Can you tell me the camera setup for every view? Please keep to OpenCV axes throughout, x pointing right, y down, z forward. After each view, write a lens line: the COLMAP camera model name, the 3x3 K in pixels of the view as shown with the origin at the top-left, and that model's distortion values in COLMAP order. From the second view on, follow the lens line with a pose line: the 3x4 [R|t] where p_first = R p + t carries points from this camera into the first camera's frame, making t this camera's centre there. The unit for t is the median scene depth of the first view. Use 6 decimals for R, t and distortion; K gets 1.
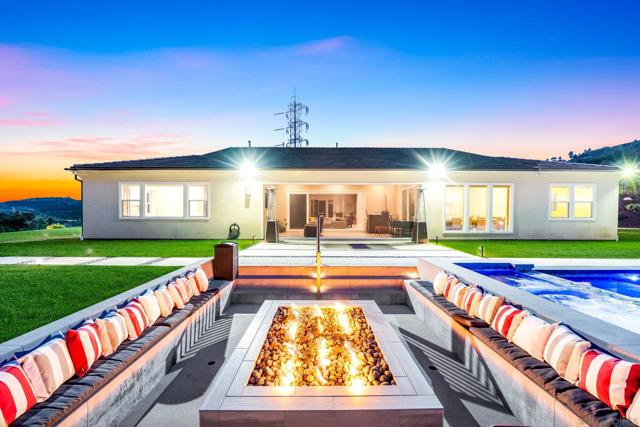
lens RADIAL K [[261.3, 0, 320.0], [0, 261.3, 213.5], [0, 0, 1]] dist [0.000532, 0.000171]
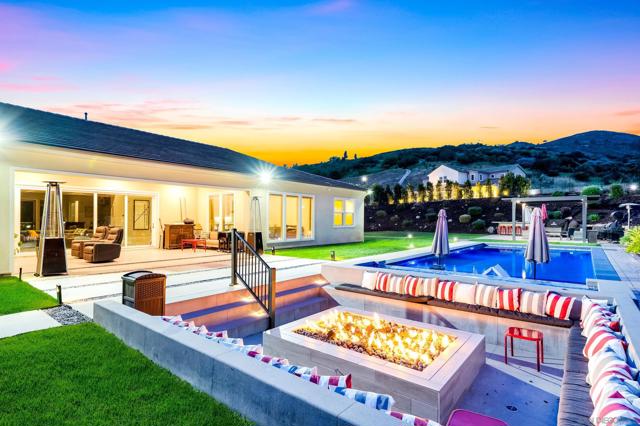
lens RADIAL K [[334.1, 0, 322.5], [0, 334.1, 215.4], [0, 0, 1]] dist [0.005199, -0.000428]
pose [[0.627705, 0.010908, 0.778375, -0.348463], [0.005222, 0.999820, -0.018223, -0.003757], [-0.778434, 0.015504, 0.627535, 0.078039]]
